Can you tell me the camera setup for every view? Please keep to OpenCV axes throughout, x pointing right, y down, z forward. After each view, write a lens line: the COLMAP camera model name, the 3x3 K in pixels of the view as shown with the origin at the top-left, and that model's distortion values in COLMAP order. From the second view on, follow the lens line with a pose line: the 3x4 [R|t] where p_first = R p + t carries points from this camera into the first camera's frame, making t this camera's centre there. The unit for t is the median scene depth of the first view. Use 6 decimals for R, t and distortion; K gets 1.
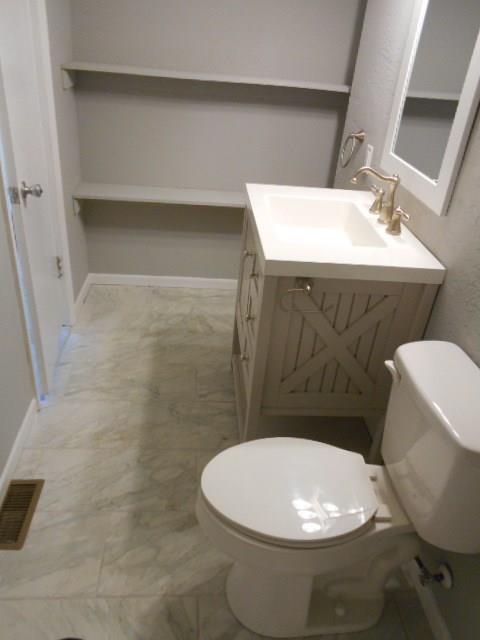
lens RADIAL K [[499.7, 0, 240.0], [0, 499.7, 320.0], [0, 0, 1]] dist [-0.052789, 0.002321]
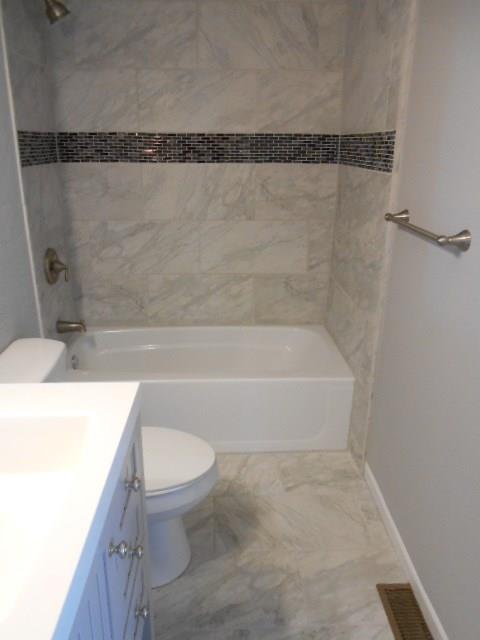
lens RADIAL K [[499.7, 0, 240.0], [0, 499.7, 320.0], [0, 0, 1]] dist [-0.052789, 0.002321]
pose [[-0.995362, -0.096088, -0.004690, -0.083319], [-0.064631, 0.631807, 0.772426, -0.718115], [-0.071258, 0.769147, -0.635087, 1.254340]]
